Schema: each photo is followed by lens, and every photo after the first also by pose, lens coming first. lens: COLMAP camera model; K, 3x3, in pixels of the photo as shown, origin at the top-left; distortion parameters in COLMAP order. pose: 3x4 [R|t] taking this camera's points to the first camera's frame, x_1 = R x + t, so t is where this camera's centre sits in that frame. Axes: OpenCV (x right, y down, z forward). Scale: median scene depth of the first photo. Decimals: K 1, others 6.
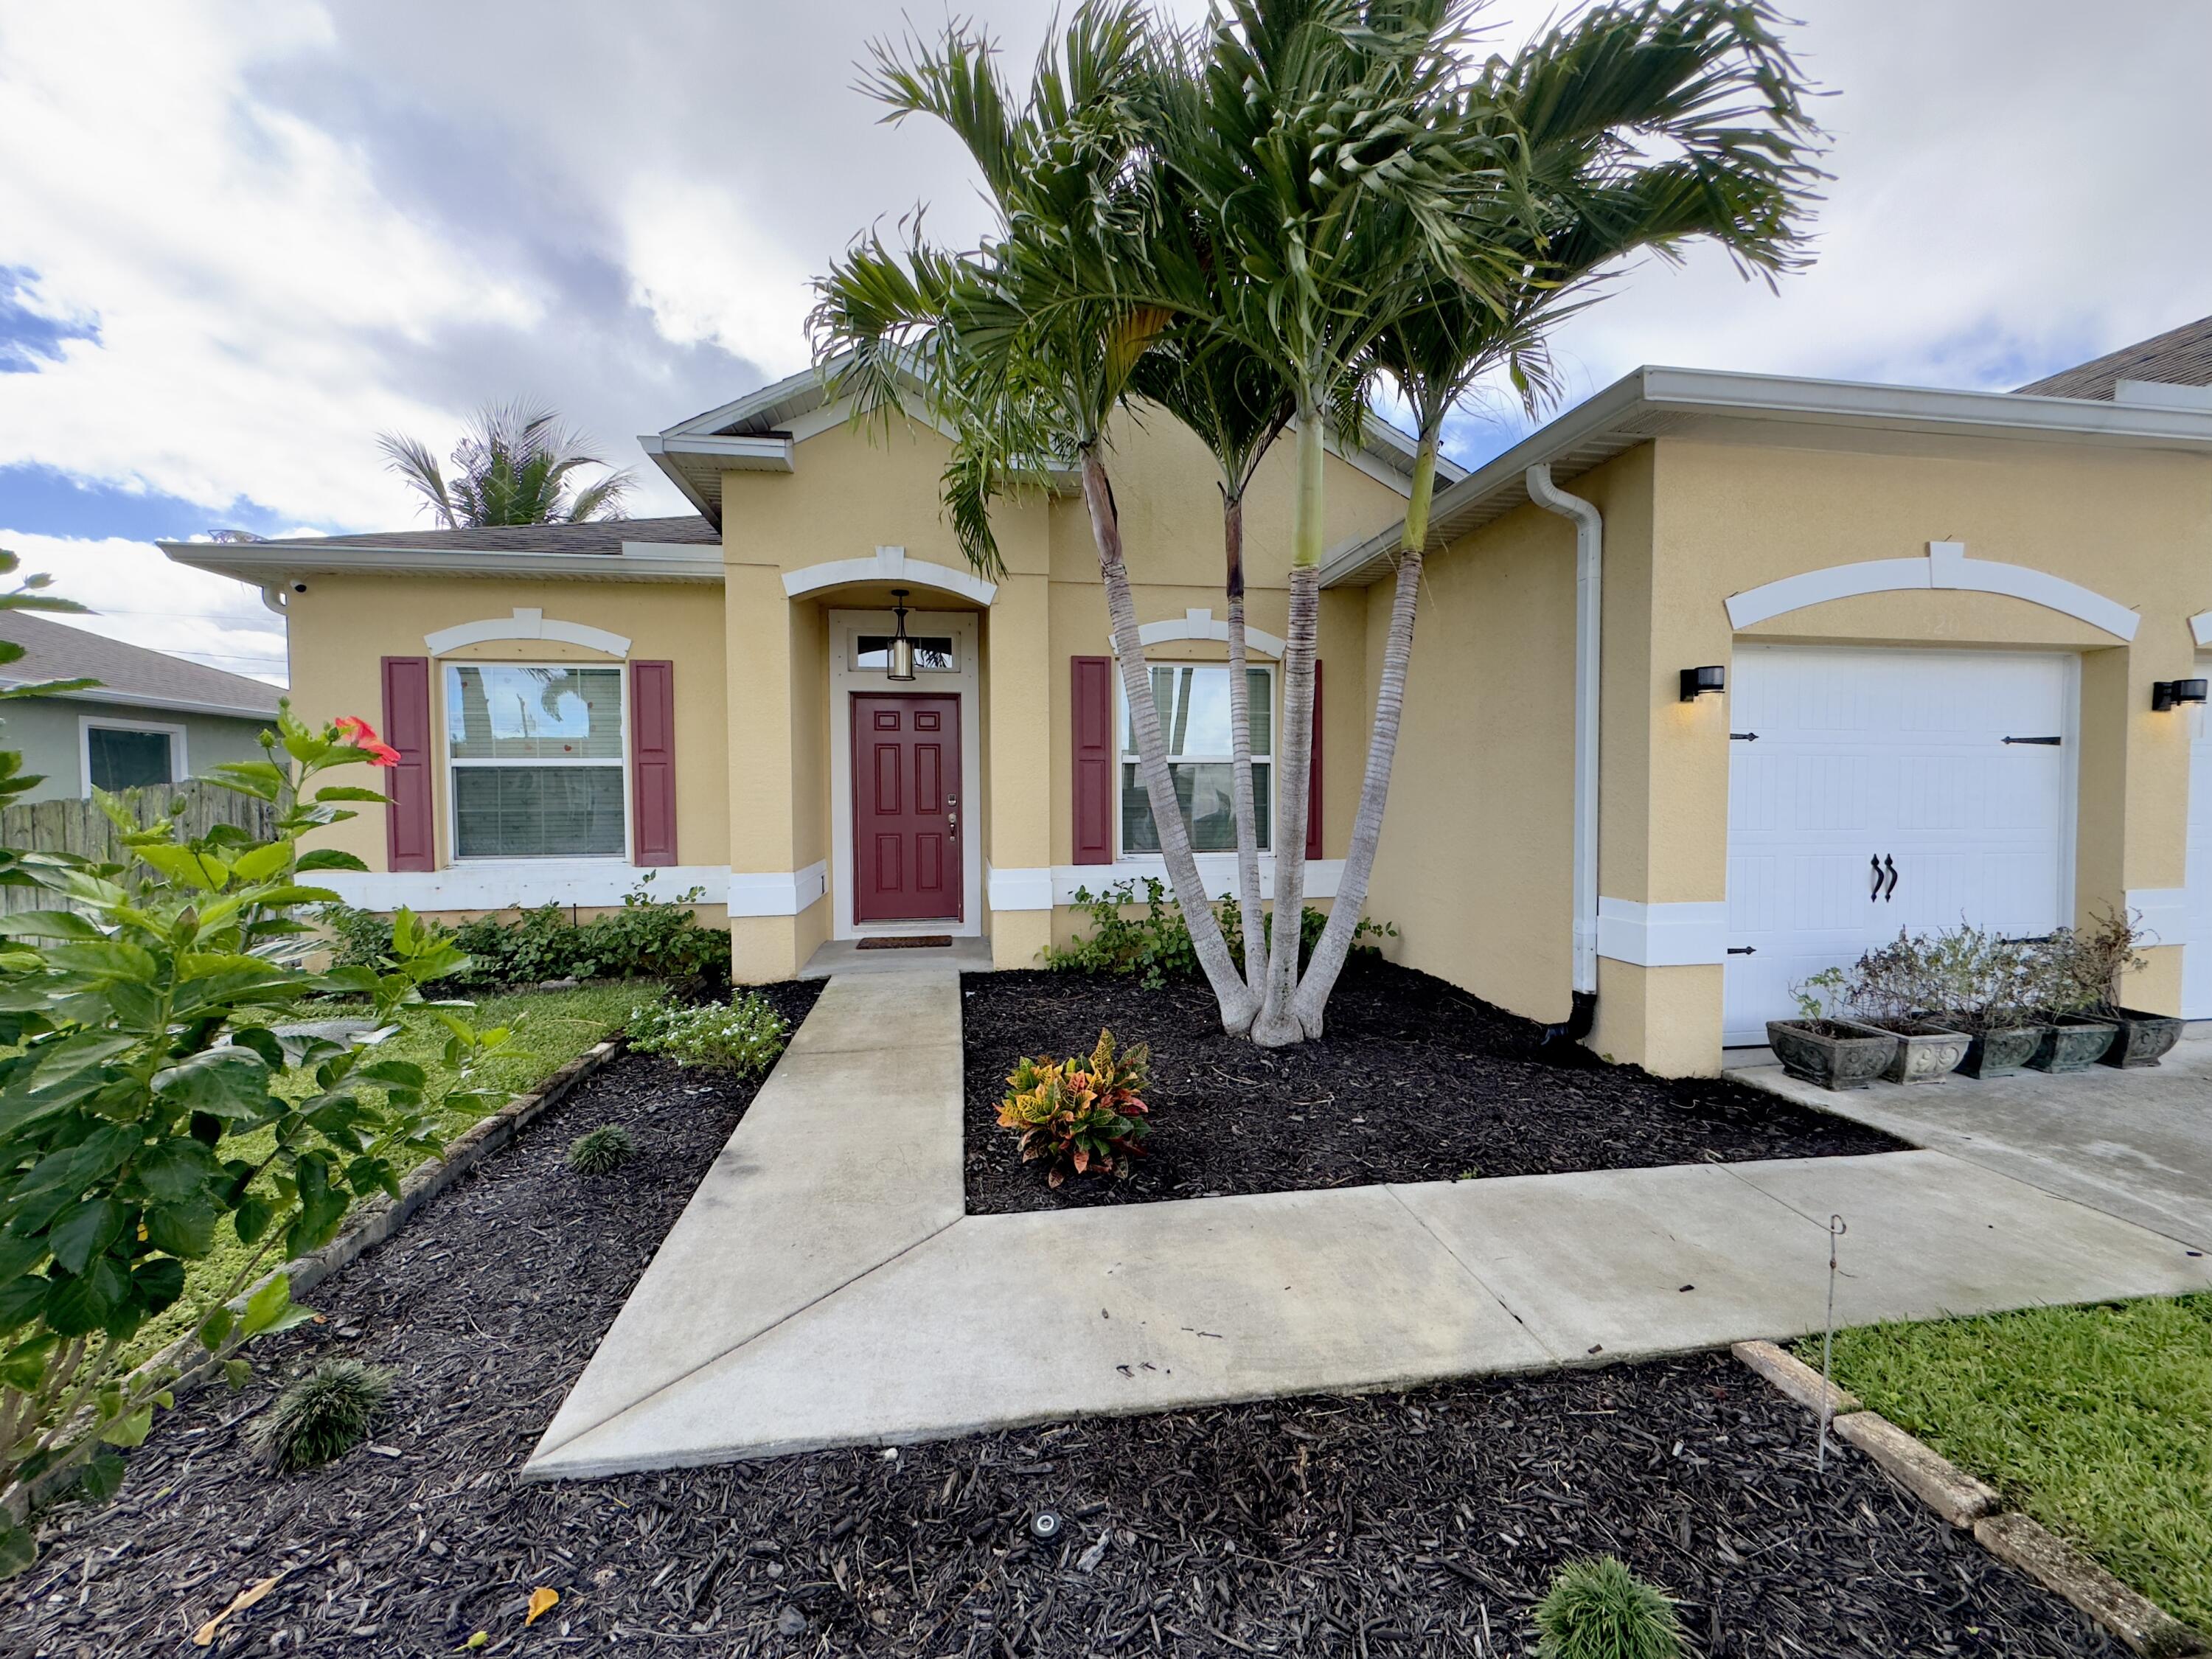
lens RADIAL K [[931.7, 0, 1081.1], [0, 931.7, 821.3], [0, 0, 1]] dist [-0.000254, 0.000335]
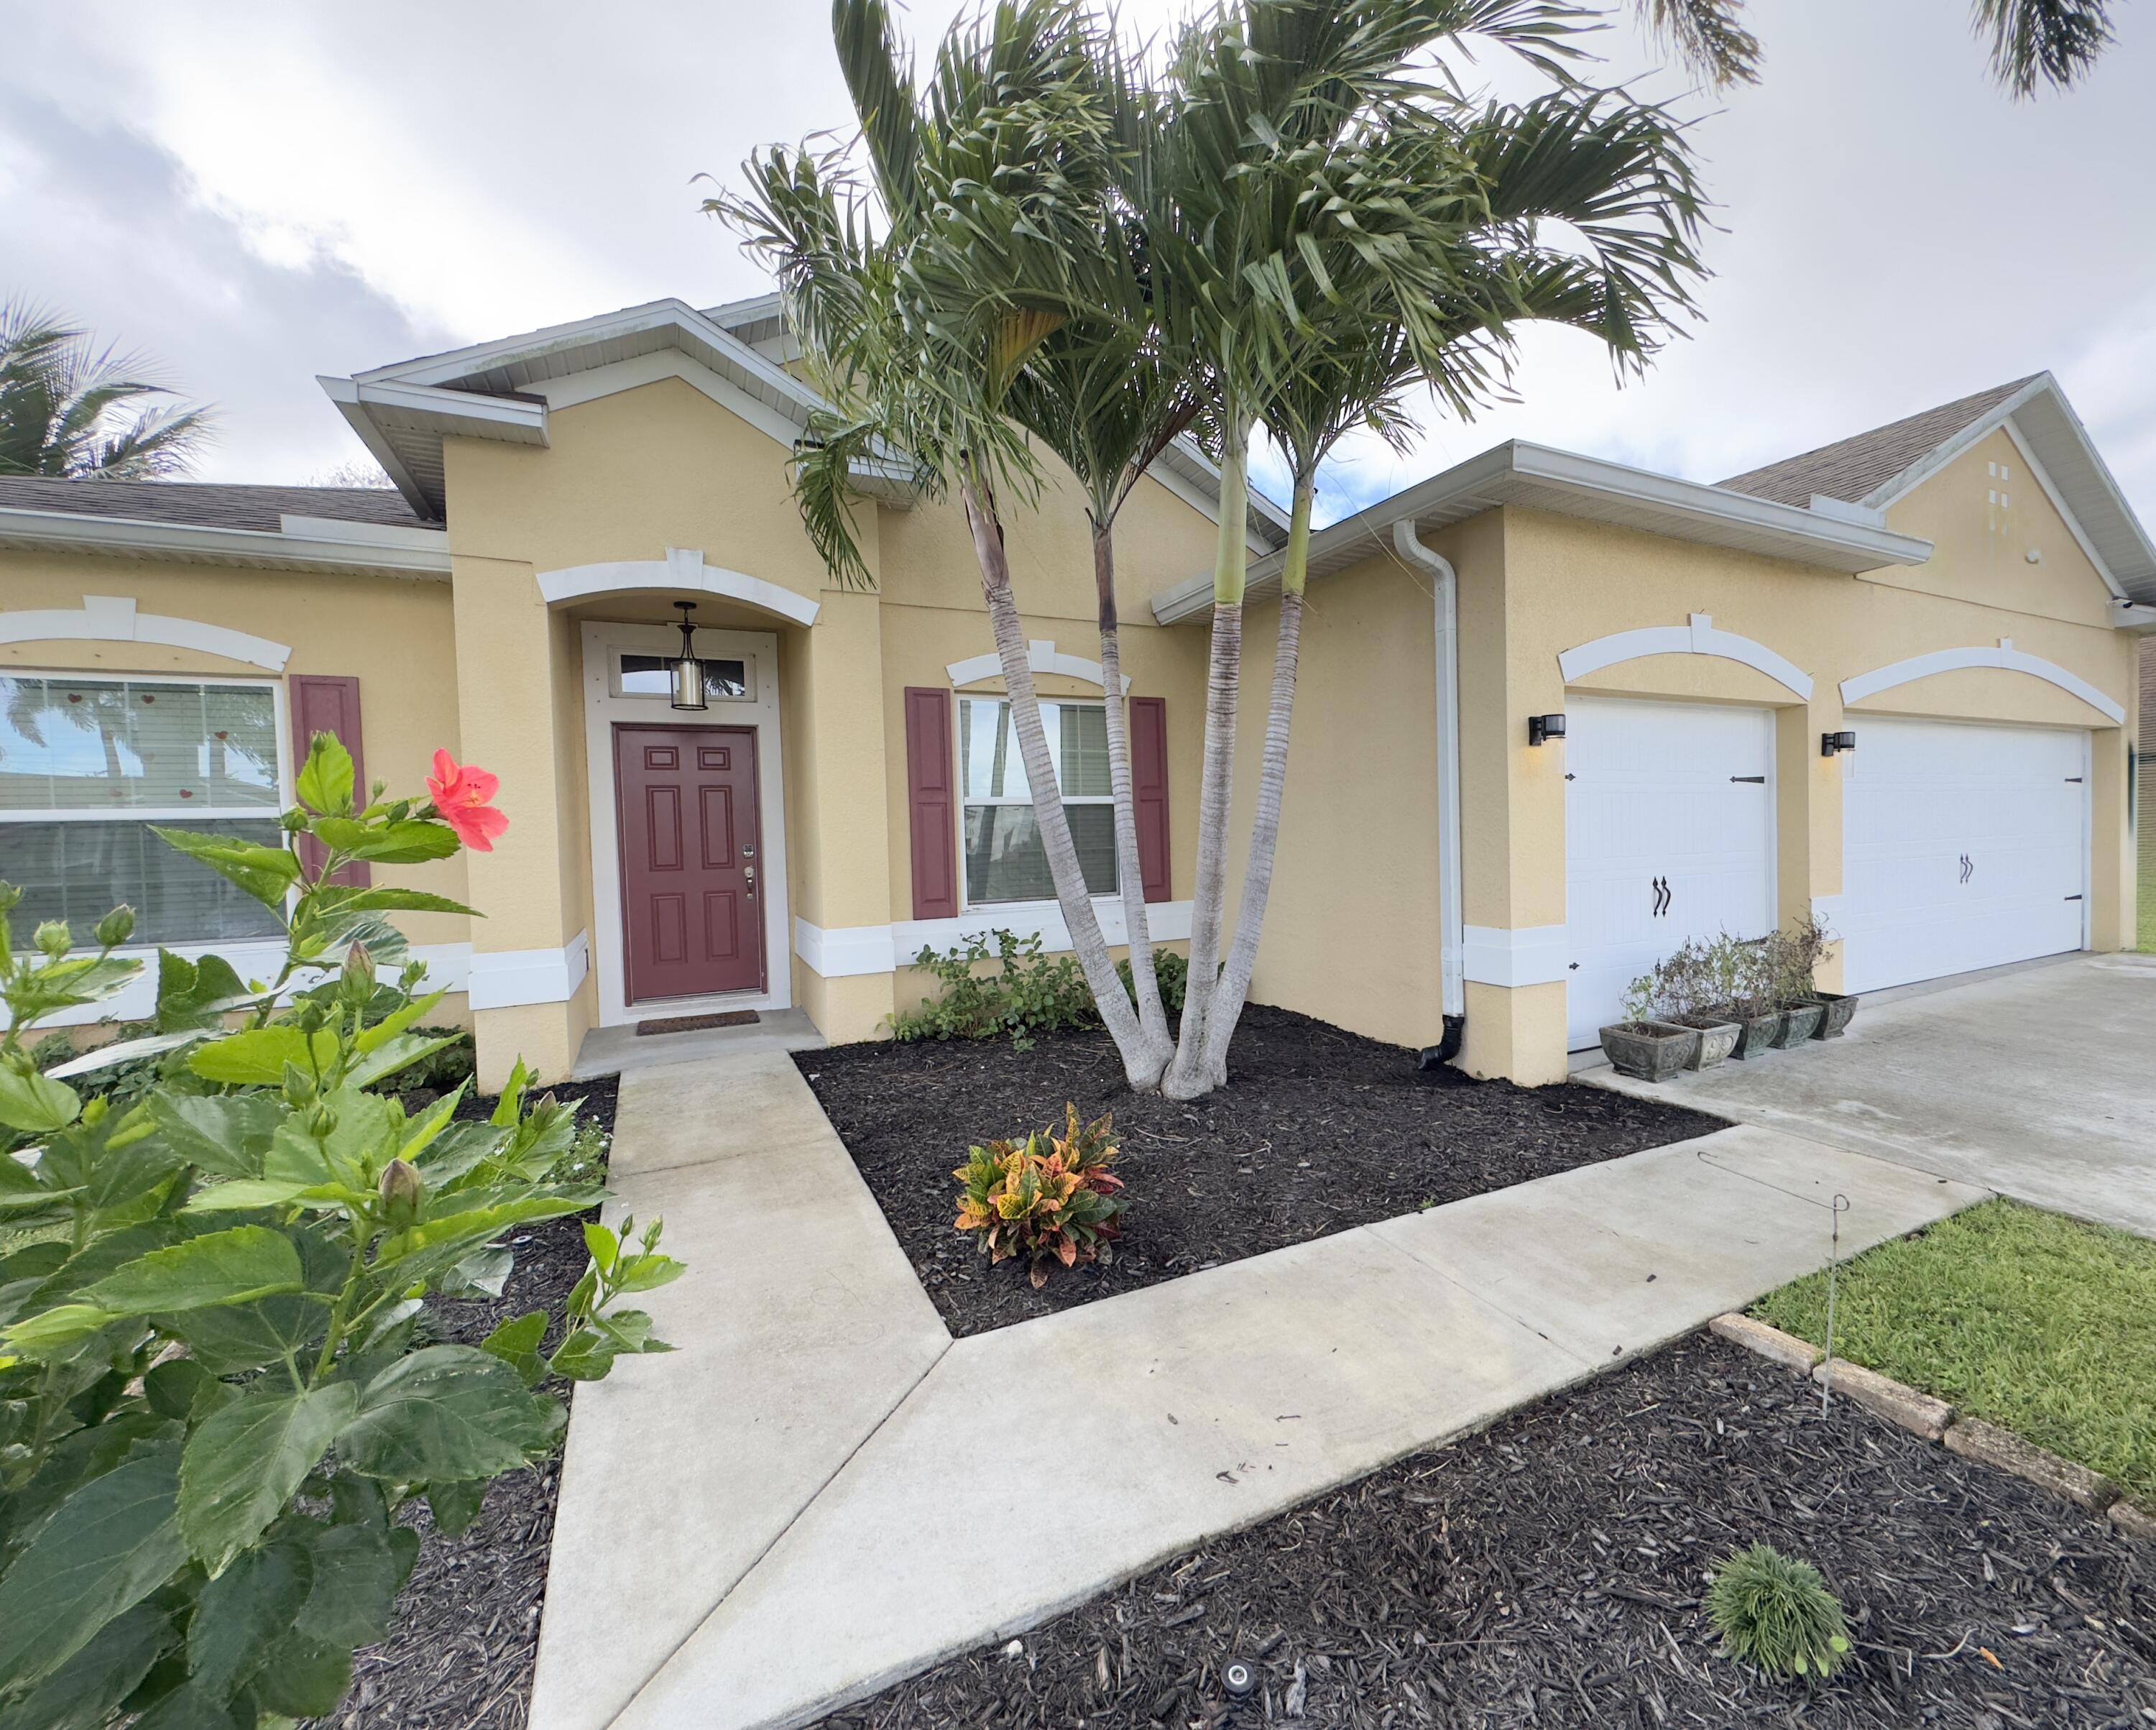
lens RADIAL K [[974.3, 0, 1089.7], [0, 974.3, 855.8], [0, 0, 1]] dist [-0.001646, 0.000455]
pose [[0.940962, -0.029838, 0.337195, -0.240780], [0.031479, 0.999504, 0.000599, -0.014950], [-0.337046, 0.010051, 0.941435, 0.089198]]
